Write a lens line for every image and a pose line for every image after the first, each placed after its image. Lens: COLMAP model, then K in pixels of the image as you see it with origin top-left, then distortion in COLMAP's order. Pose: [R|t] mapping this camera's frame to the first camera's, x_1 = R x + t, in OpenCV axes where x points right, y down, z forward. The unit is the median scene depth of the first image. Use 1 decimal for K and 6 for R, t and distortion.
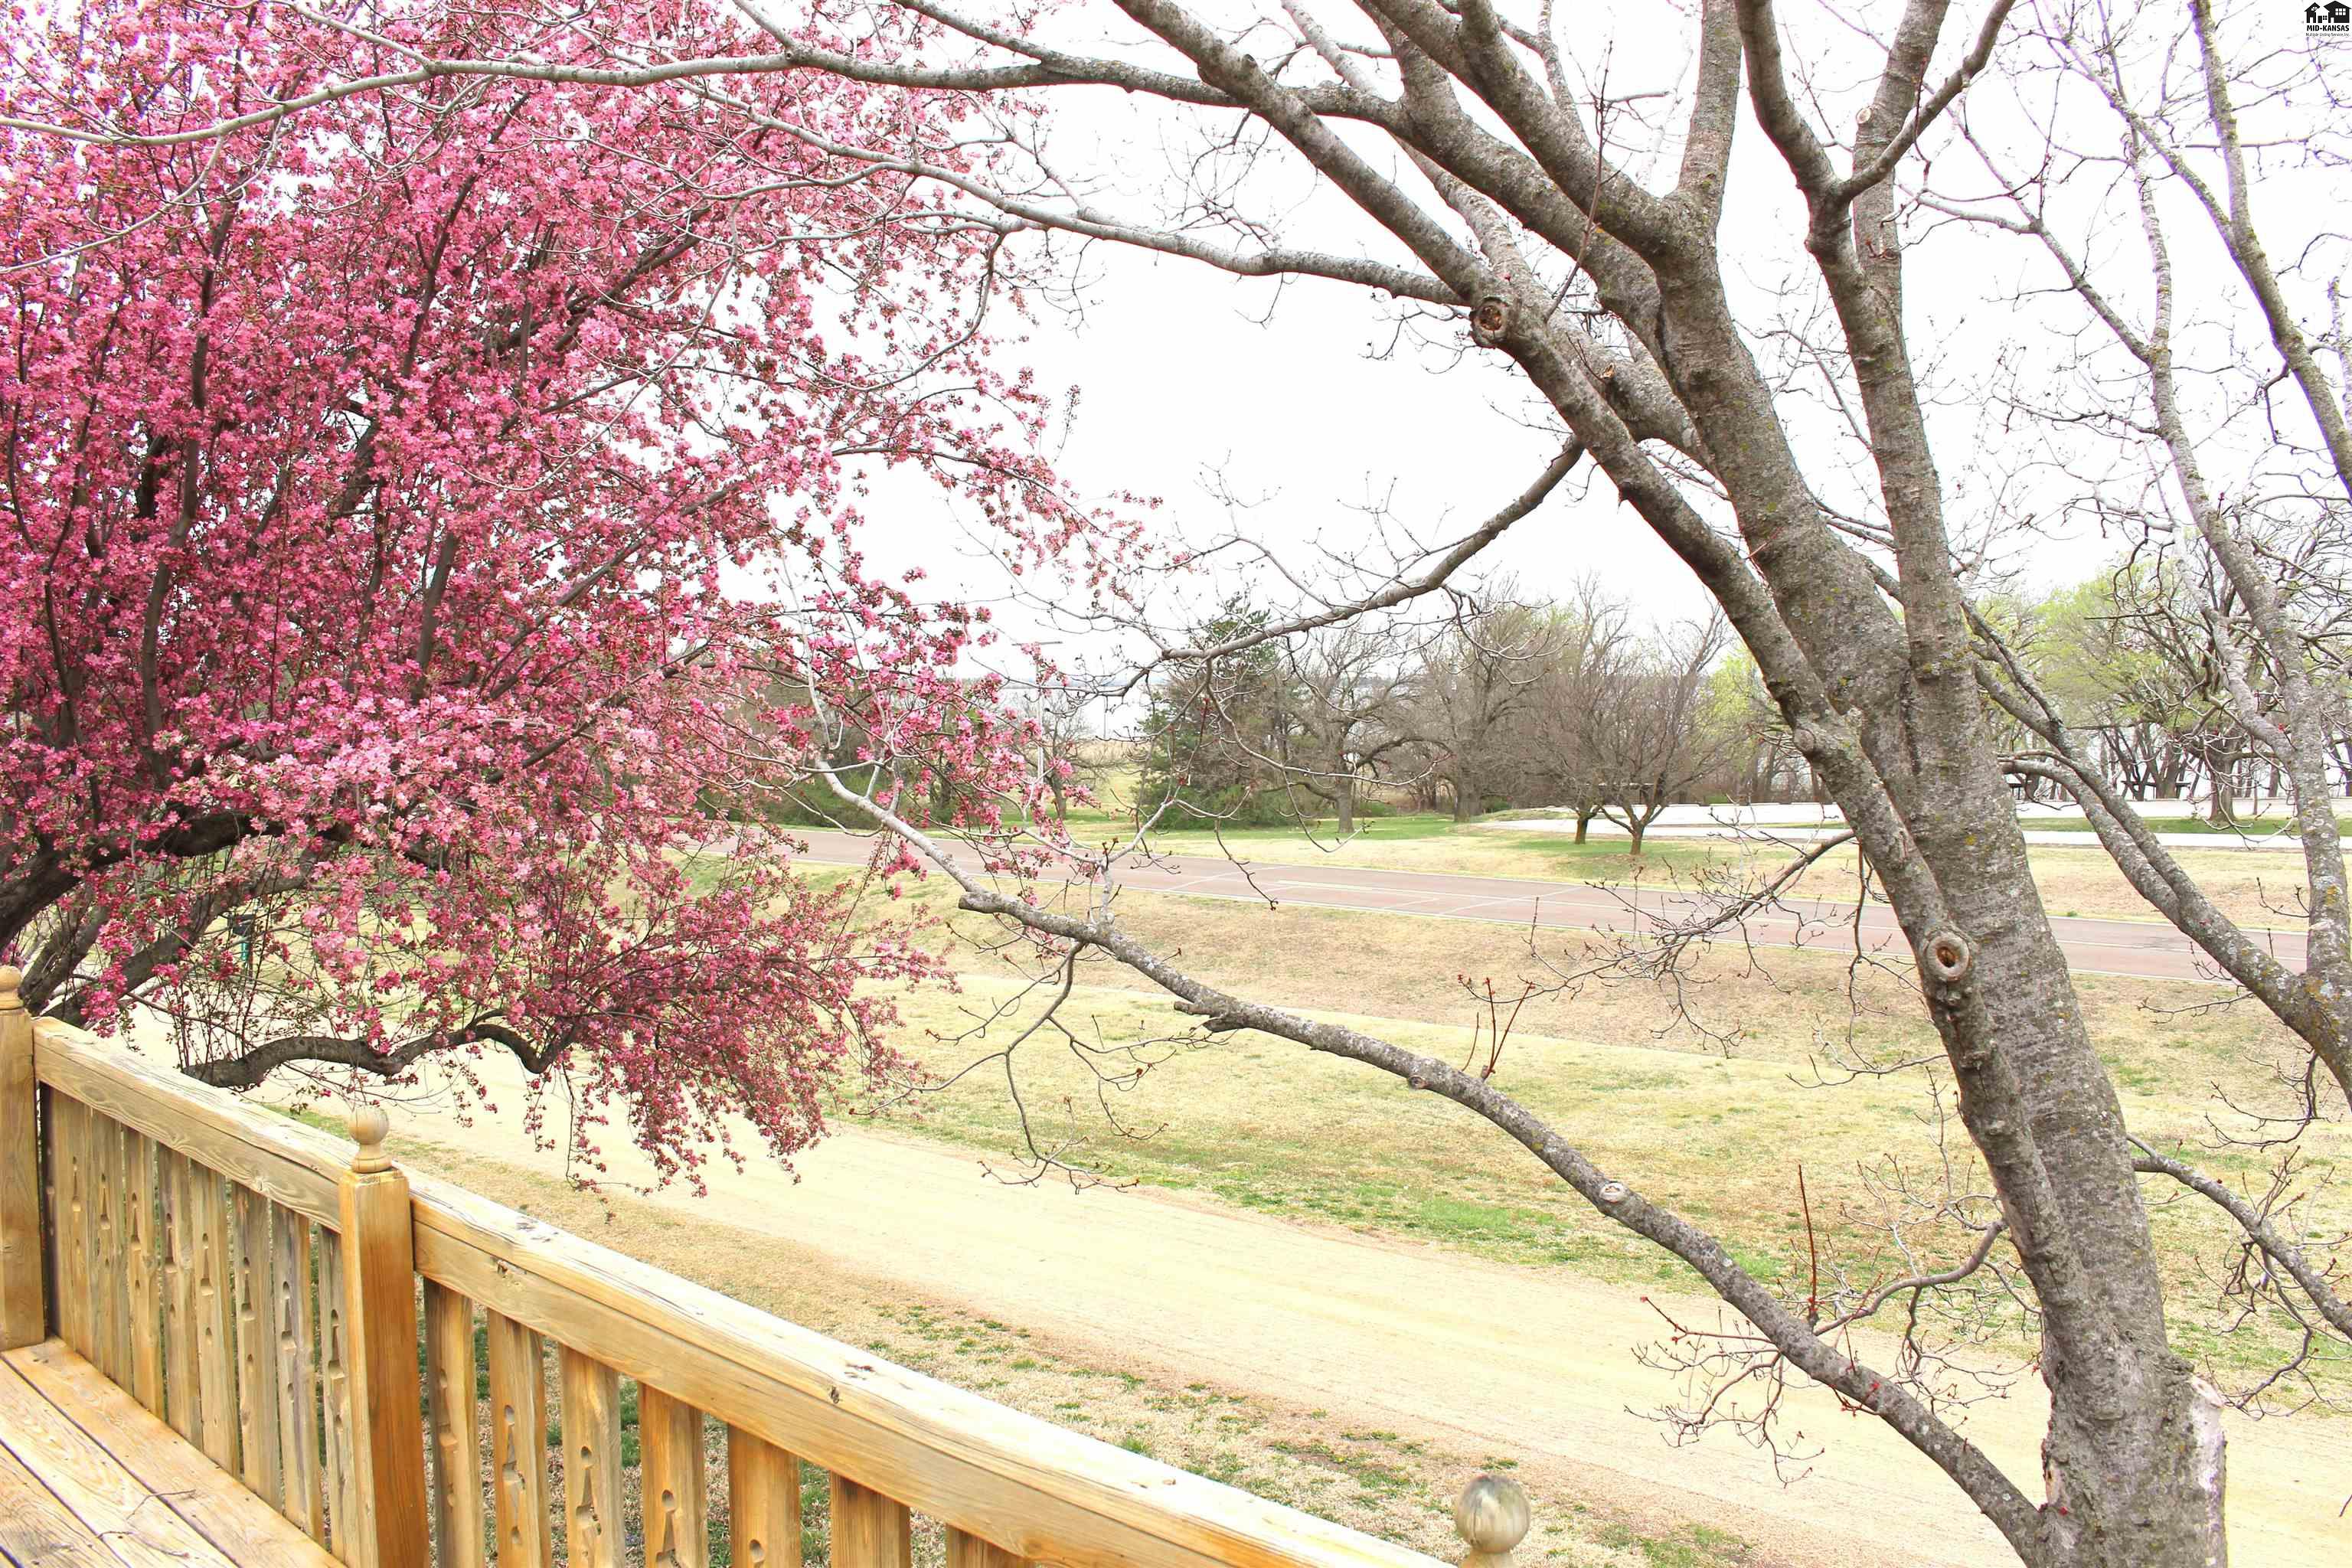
lens RADIAL K [[1973.1, 0, 1176.0], [0, 1973.1, 784.0], [0, 0, 1]] dist [-0.191359, 0.236202]
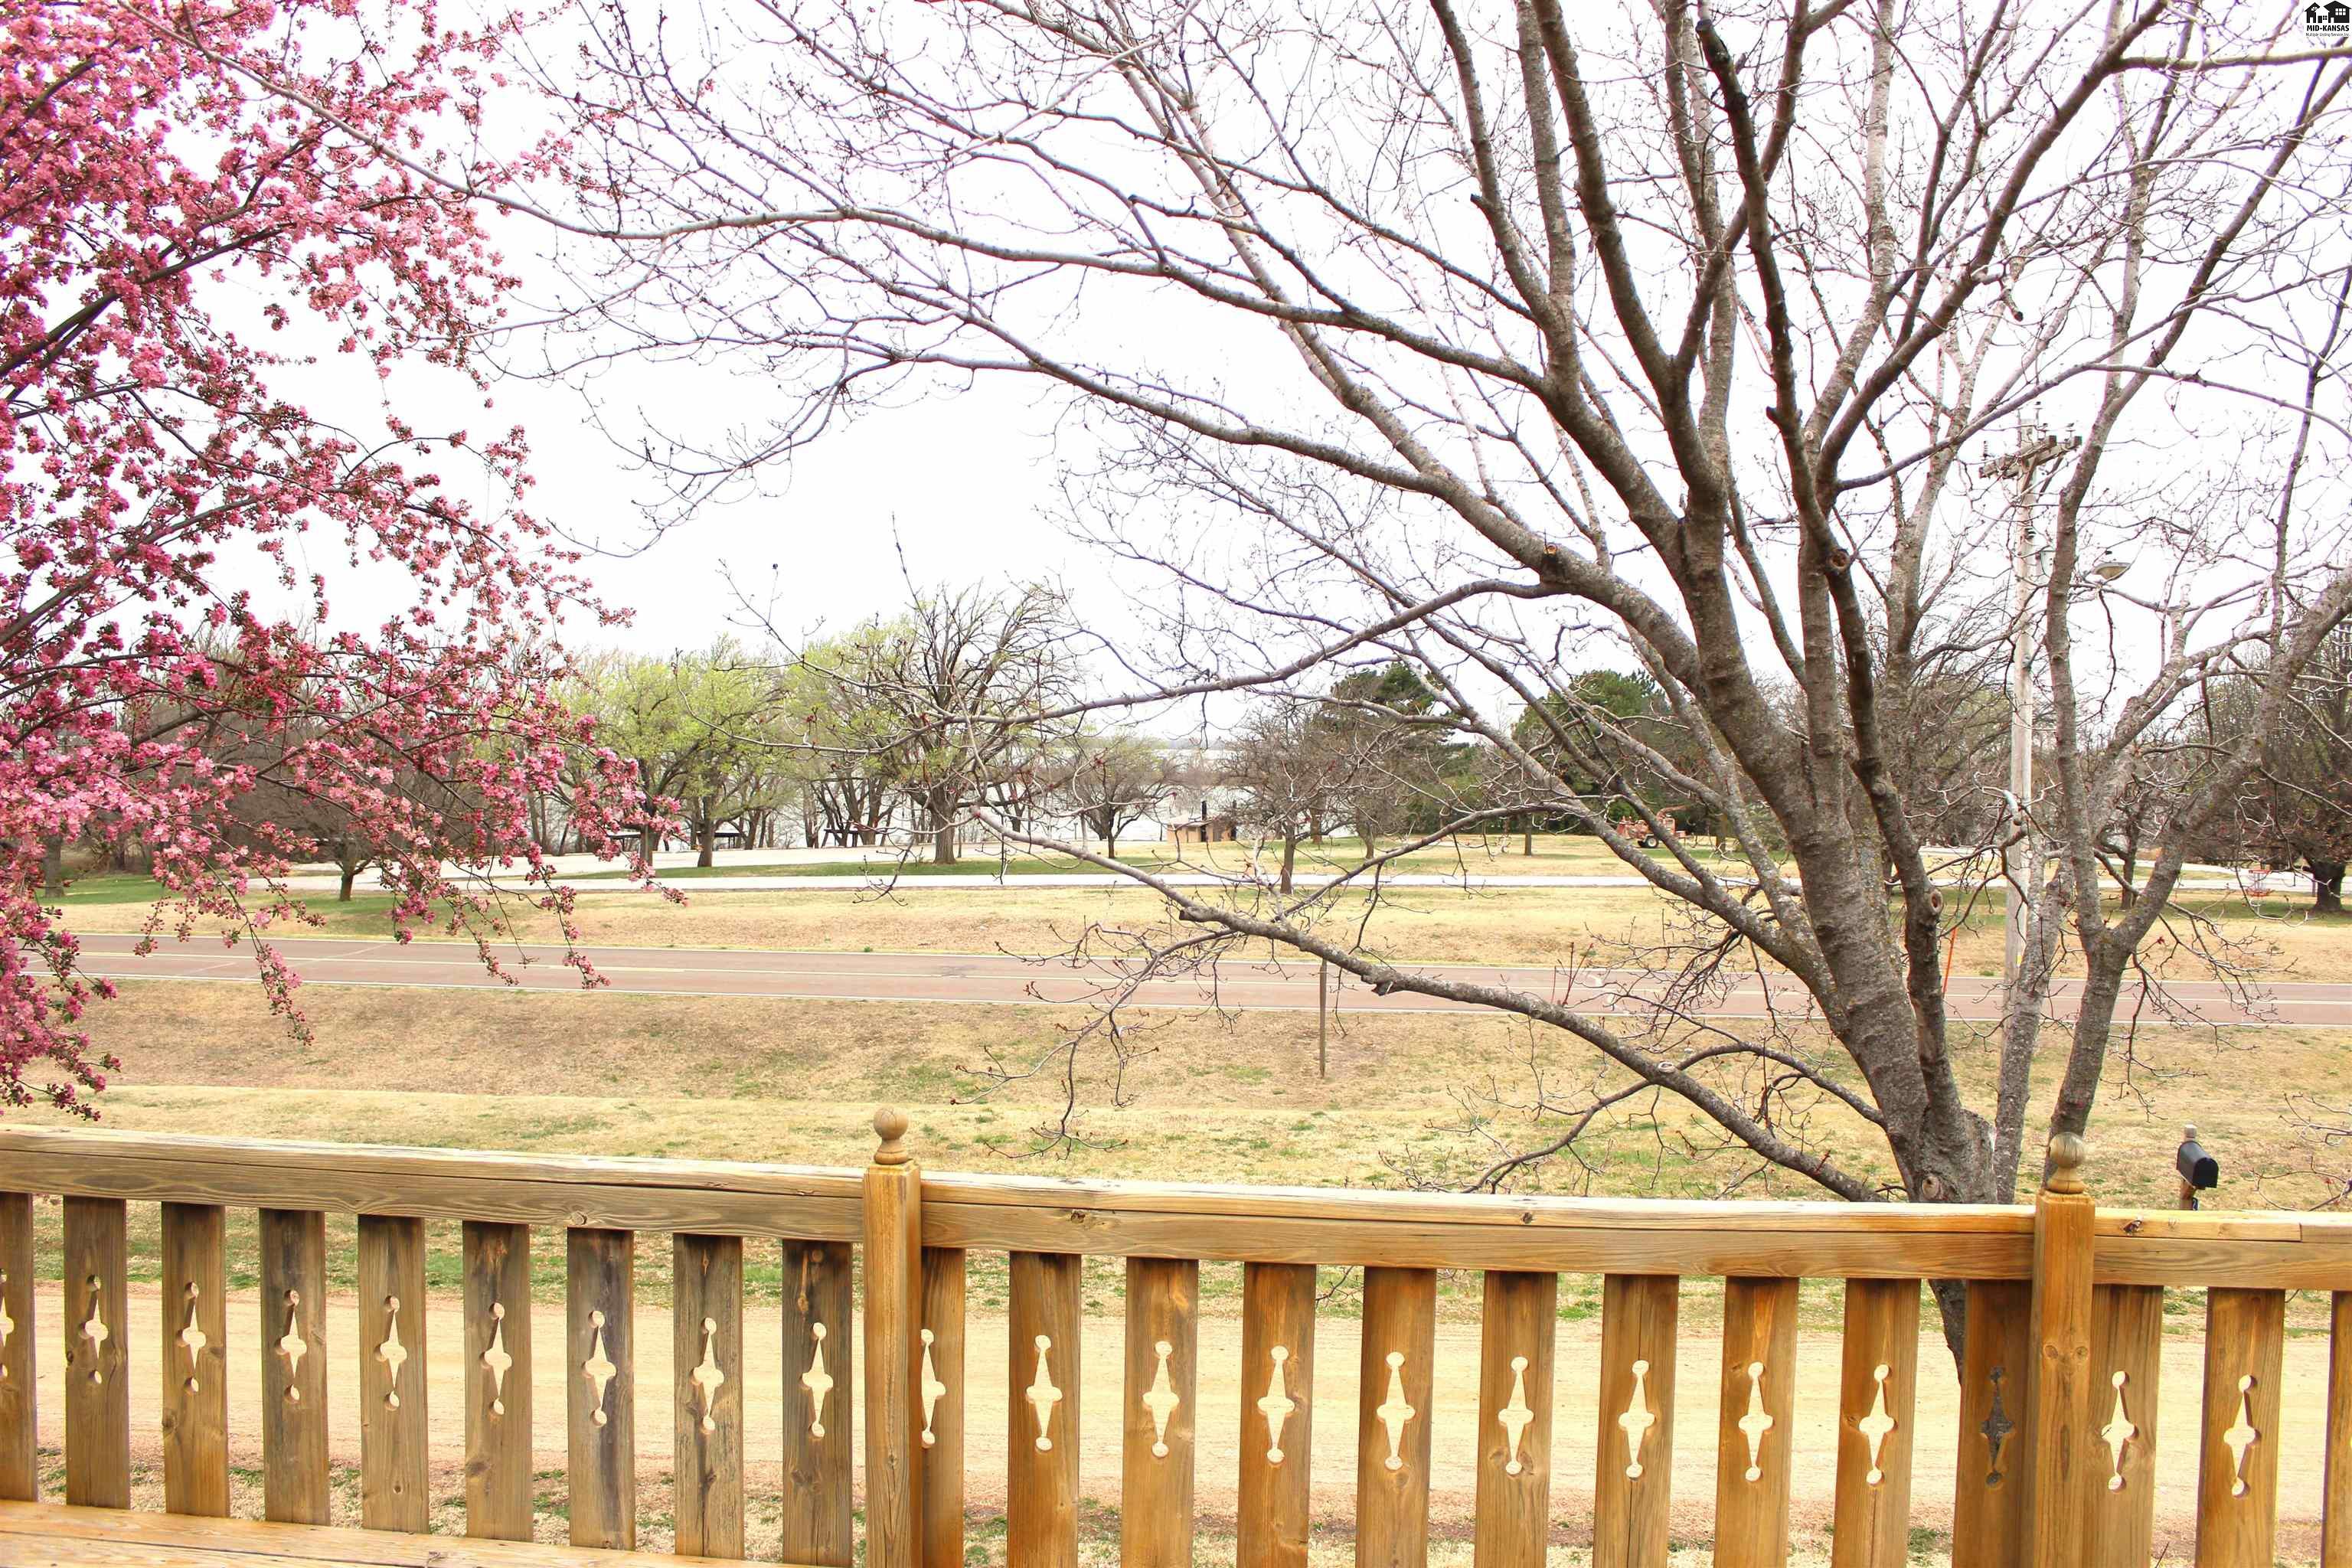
lens RADIAL K [[1973.1, 0, 1176.0], [0, 1973.1, 784.0], [0, 0, 1]] dist [-0.191359, 0.236202]
pose [[0.795894, 0.000132, 0.605436, -0.108639], [0.016221, 0.999636, -0.021542, 0.000209], [-0.605219, 0.026966, 0.795603, -0.004999]]
